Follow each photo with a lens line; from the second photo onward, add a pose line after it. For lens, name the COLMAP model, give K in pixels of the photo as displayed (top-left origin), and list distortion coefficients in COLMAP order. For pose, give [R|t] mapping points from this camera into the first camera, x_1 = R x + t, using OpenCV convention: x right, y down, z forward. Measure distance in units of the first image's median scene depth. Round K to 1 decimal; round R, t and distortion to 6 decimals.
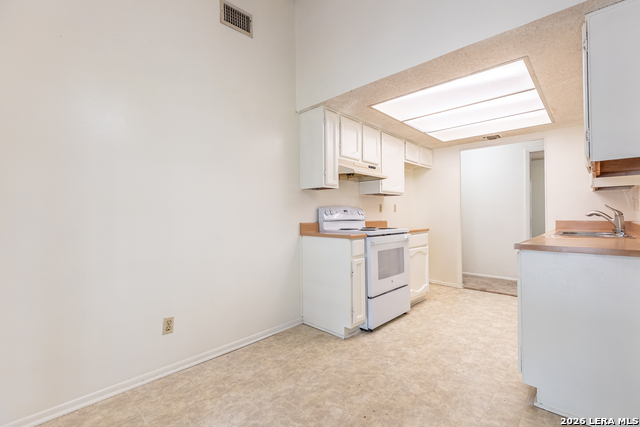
lens RADIAL K [[286.7, 0, 319.0], [0, 286.7, 214.5], [0, 0, 1]] dist [0.002555, 0.000207]
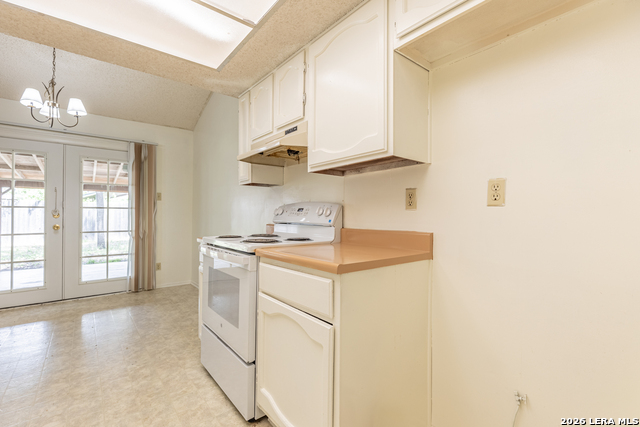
lens RADIAL K [[286.7, 0, 318.3], [0, 286.7, 213.6], [0, 0, 1]] dist [0.002555, 0.000207]
pose [[-0.122133, 0.000863, -0.992513, 1.104176], [0.002624, 0.999996, 0.000546, -0.004548], [0.992510, -0.002538, -0.122135, 1.691879]]
